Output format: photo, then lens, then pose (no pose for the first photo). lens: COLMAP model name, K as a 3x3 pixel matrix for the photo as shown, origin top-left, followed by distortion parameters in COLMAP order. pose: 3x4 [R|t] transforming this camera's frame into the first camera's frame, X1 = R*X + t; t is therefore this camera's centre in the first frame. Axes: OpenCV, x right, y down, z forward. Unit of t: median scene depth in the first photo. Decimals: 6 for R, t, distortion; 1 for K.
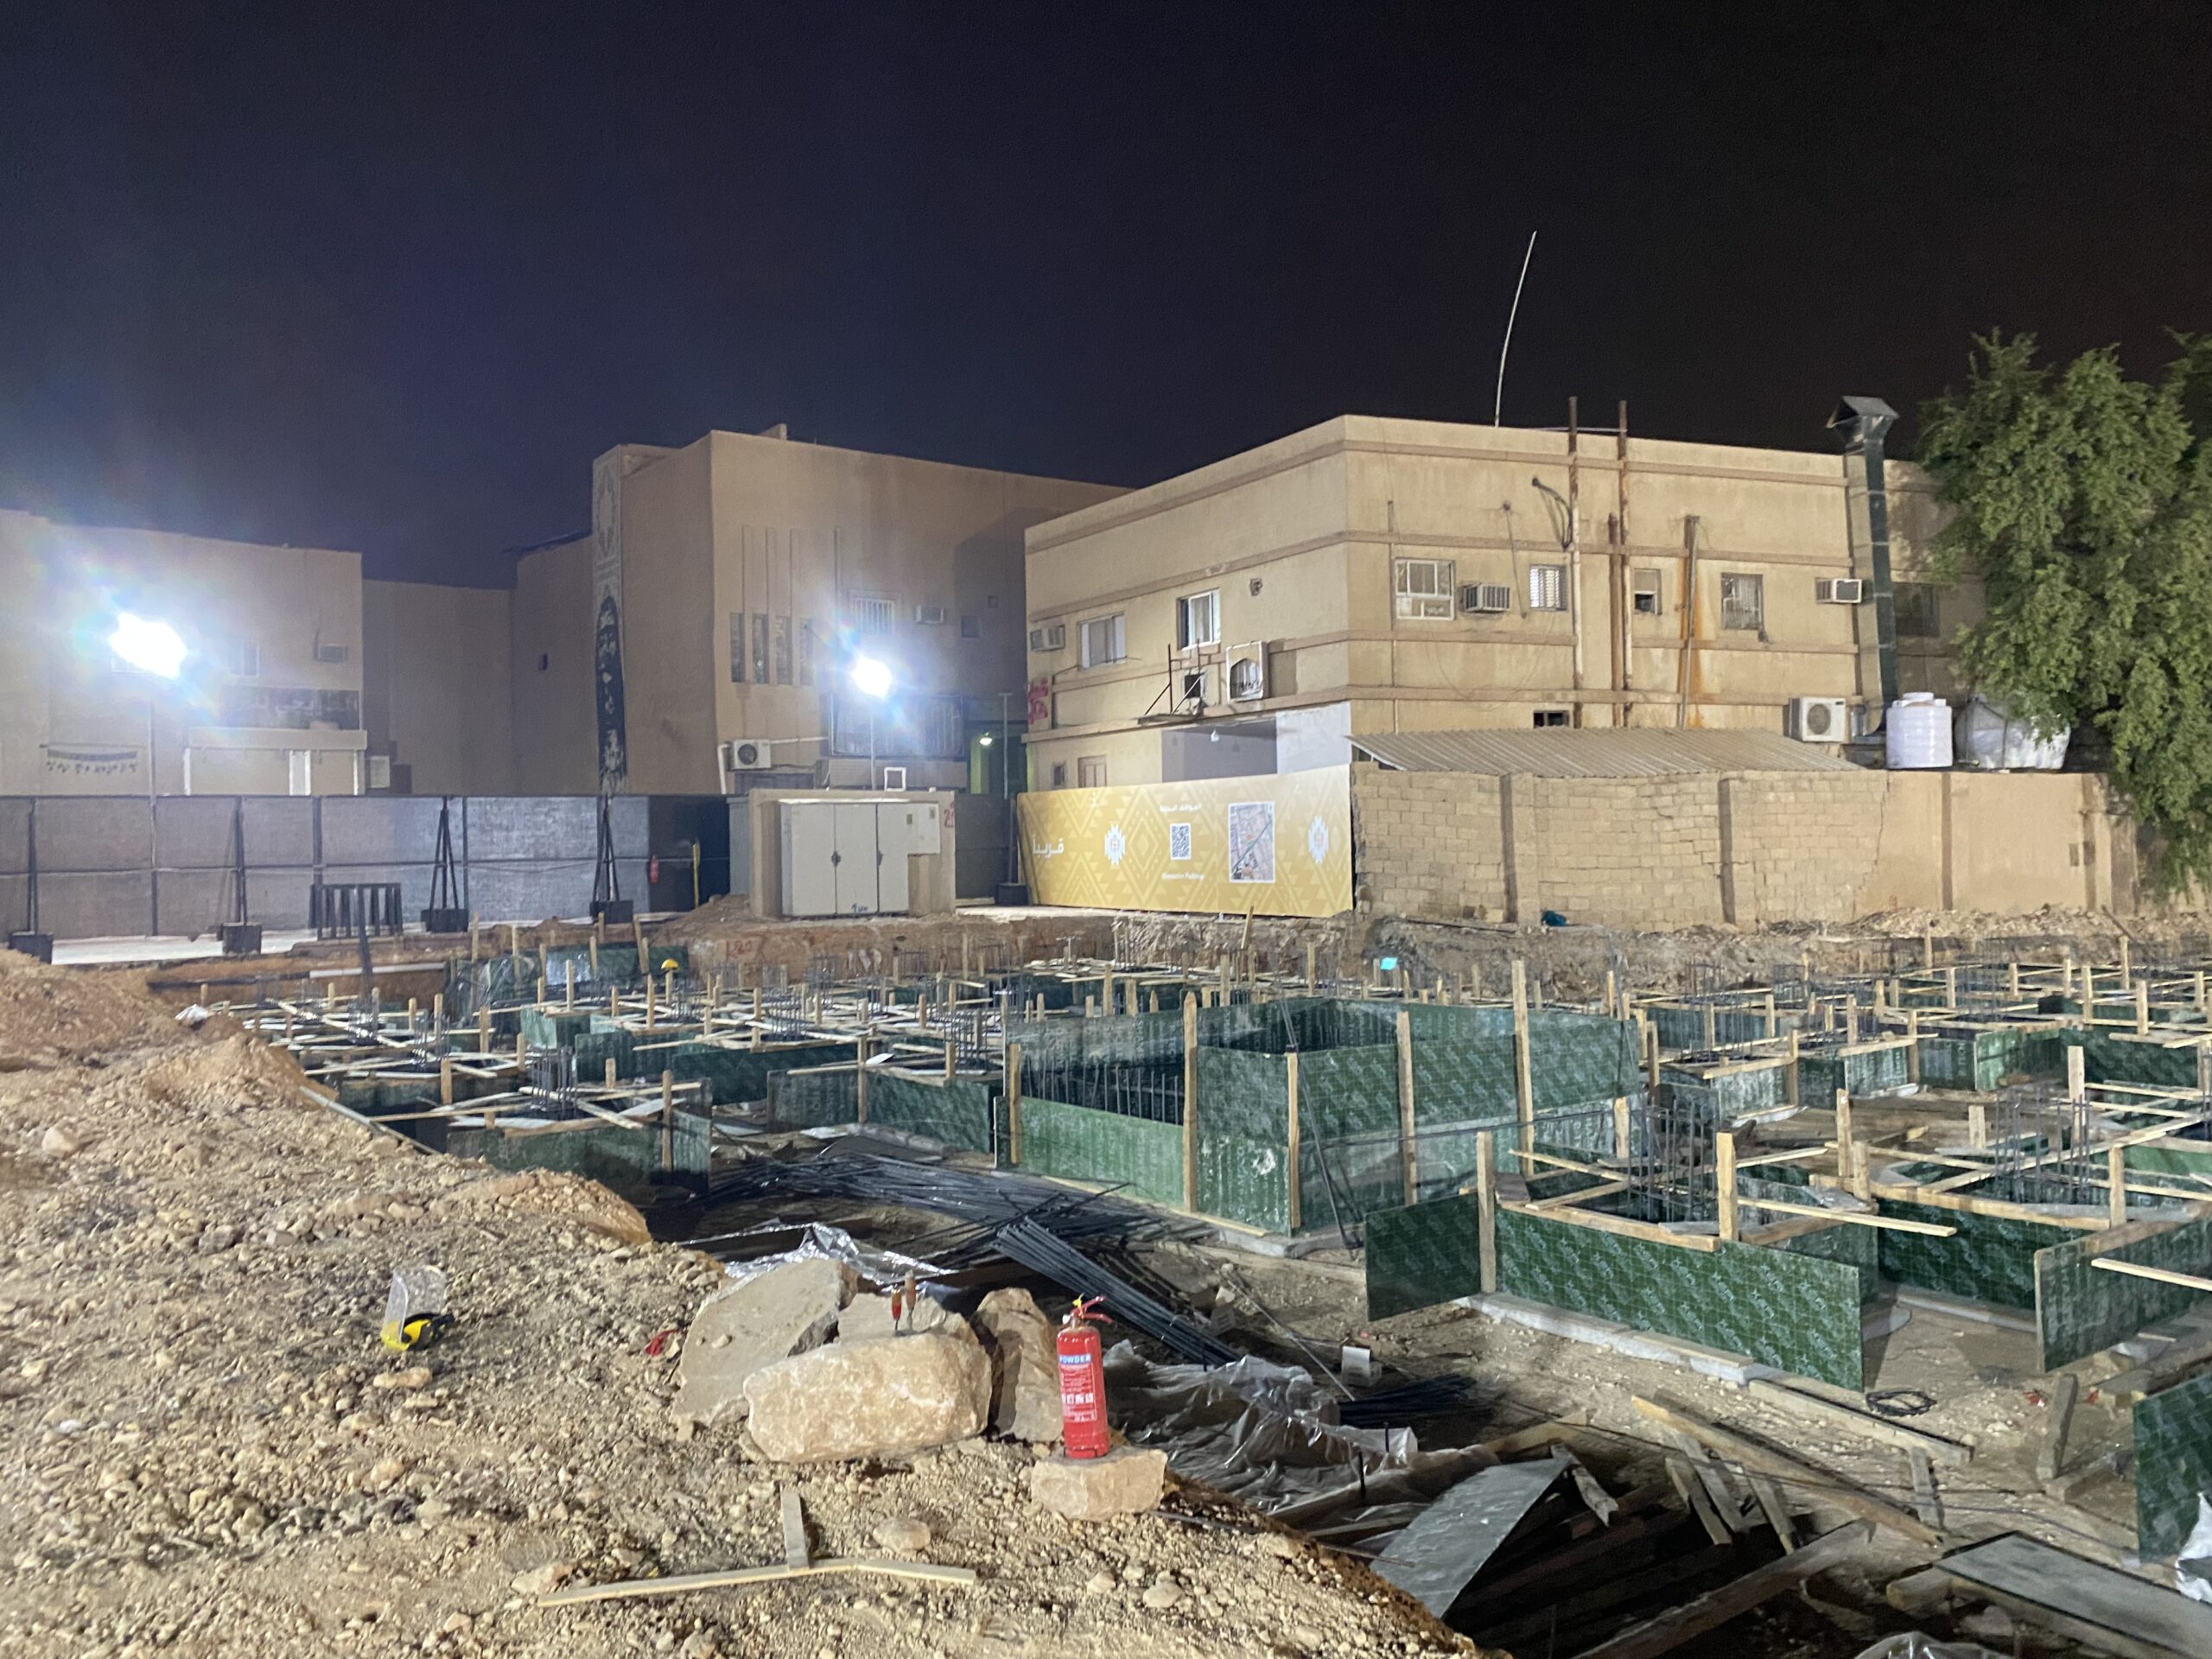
lens RADIAL K [[1665.3, 0, 1105.1], [0, 1665.3, 827.6], [0, 0, 1]] dist [0.033392, -0.034049]
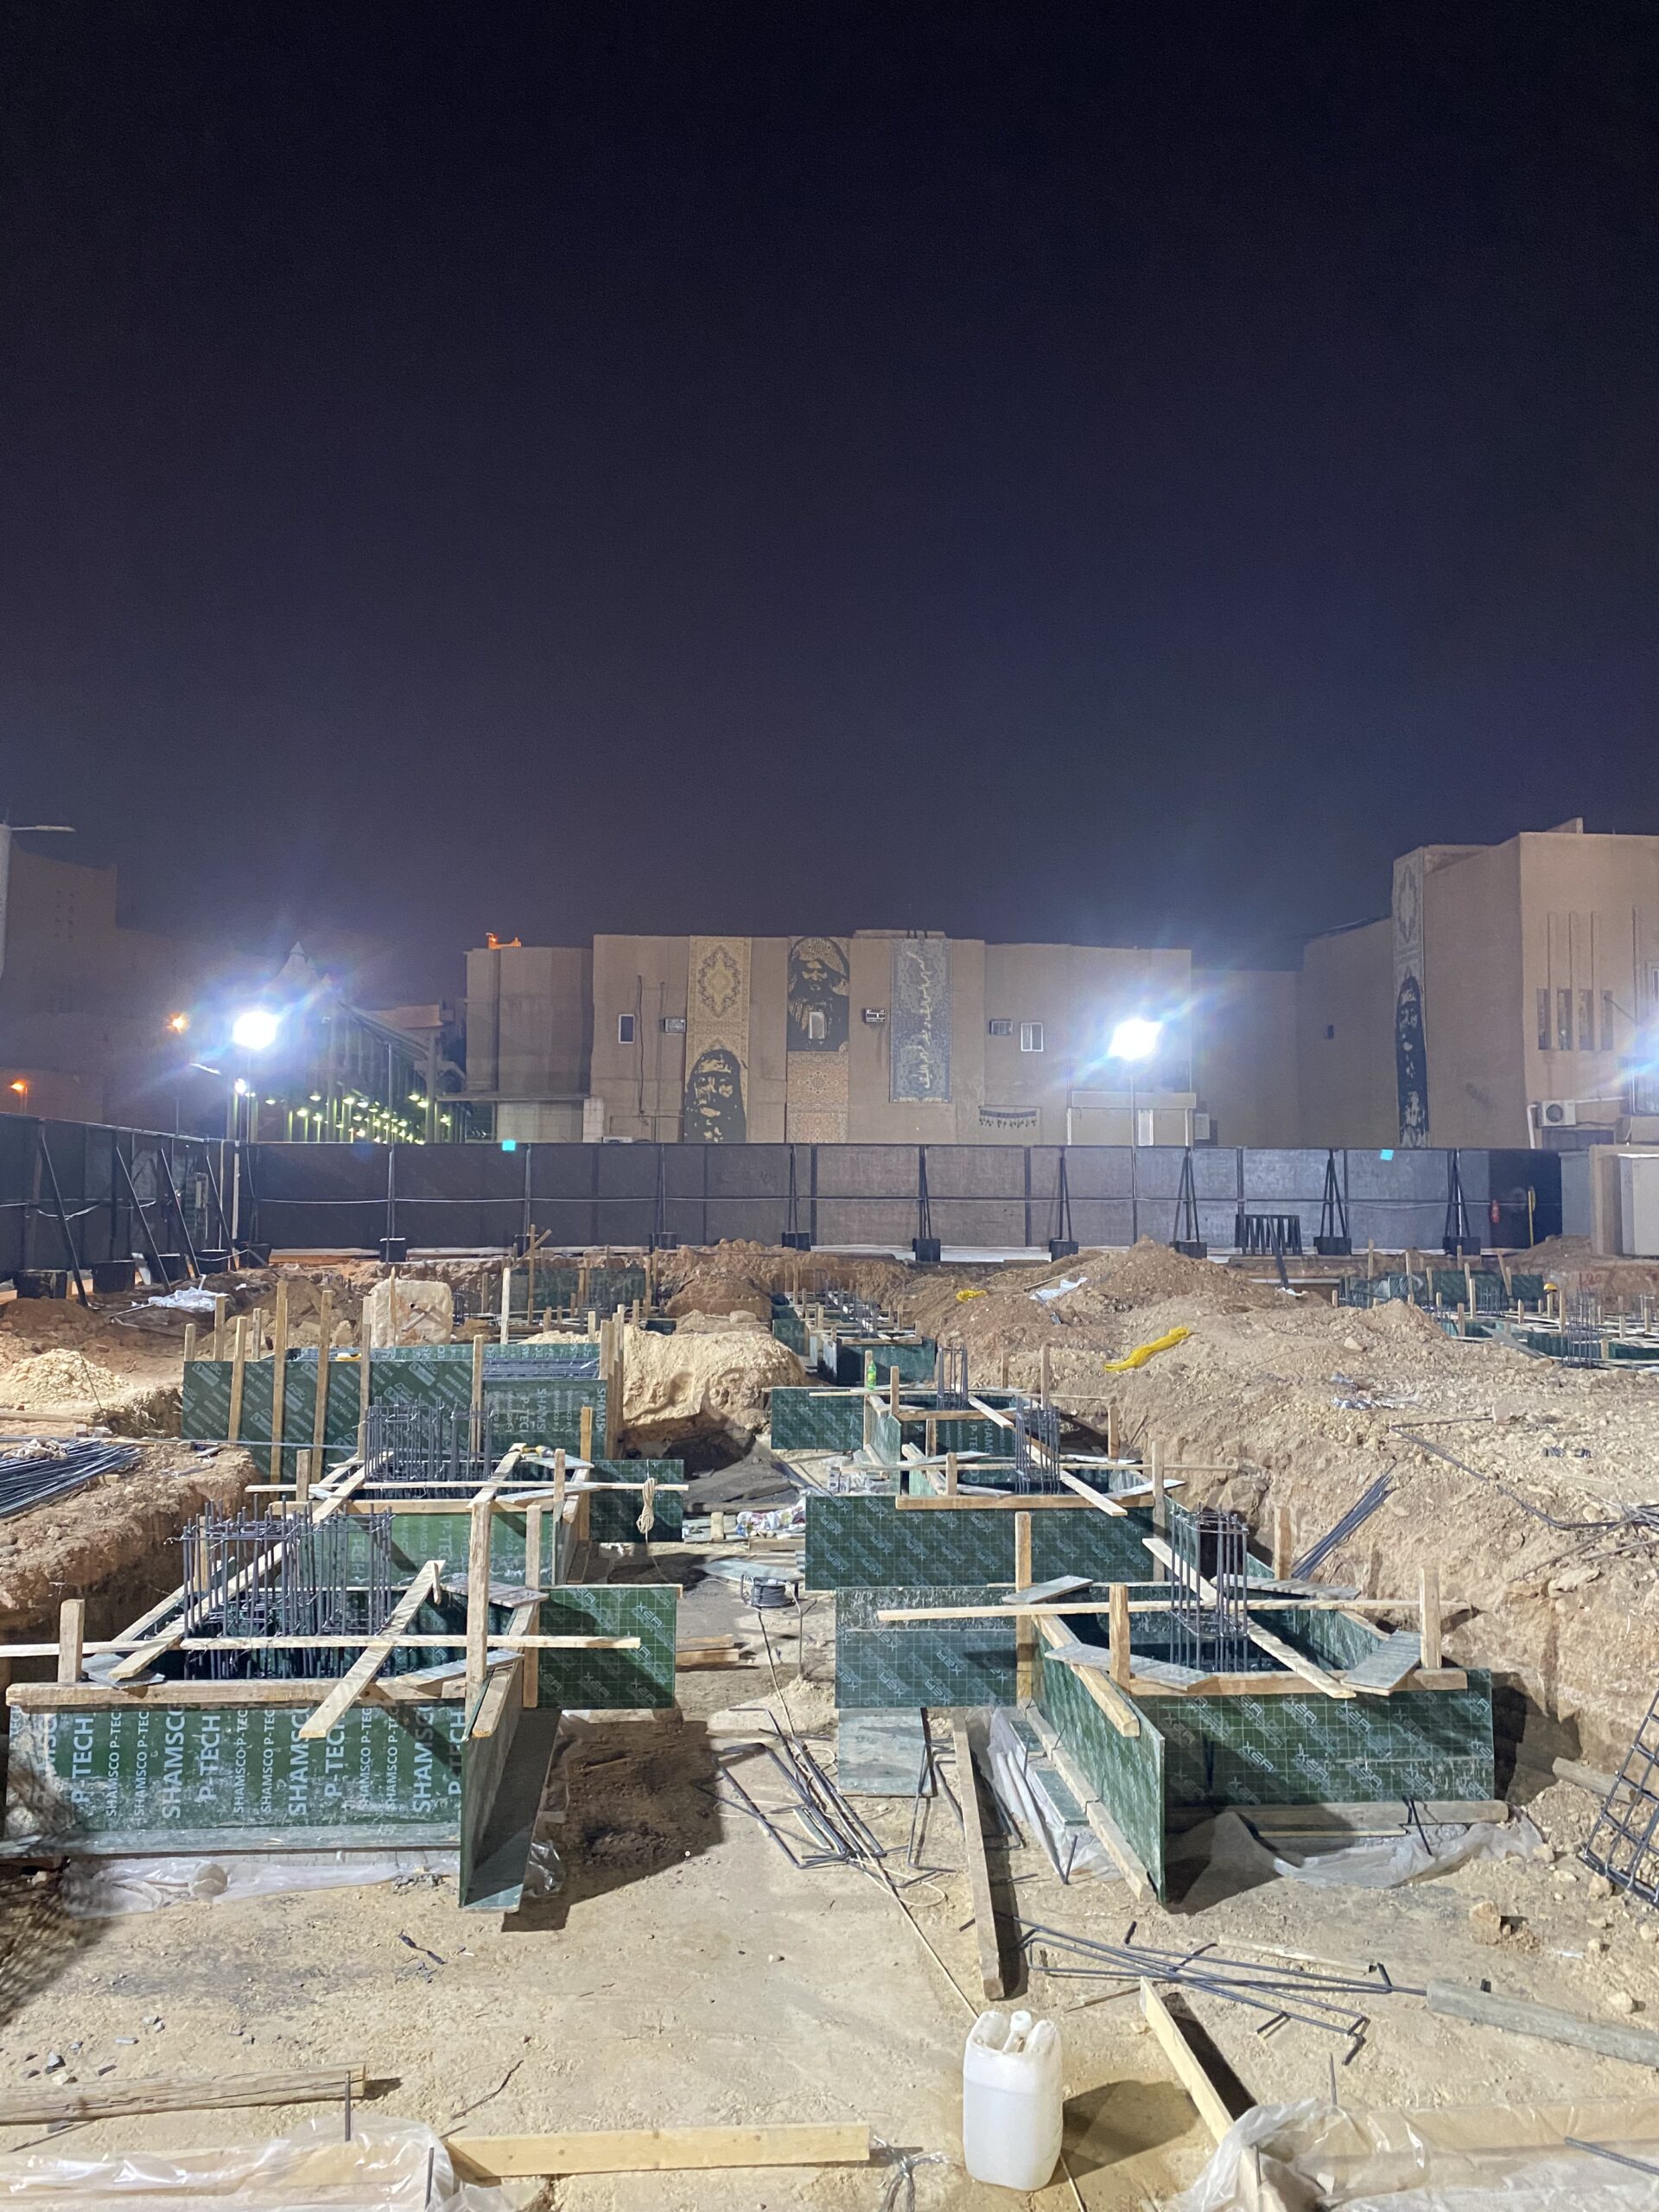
lens RADIAL K [[1665.3, 0, 856.1], [0, 1665.3, 1049.6], [0, 0, 1]] dist [0.033392, -0.034049]
pose [[0.860676, -0.019454, -0.508782, -0.044340], [-0.020615, 0.997119, -0.072998, 0.005205], [0.508736, 0.073316, 0.857795, -0.209536]]
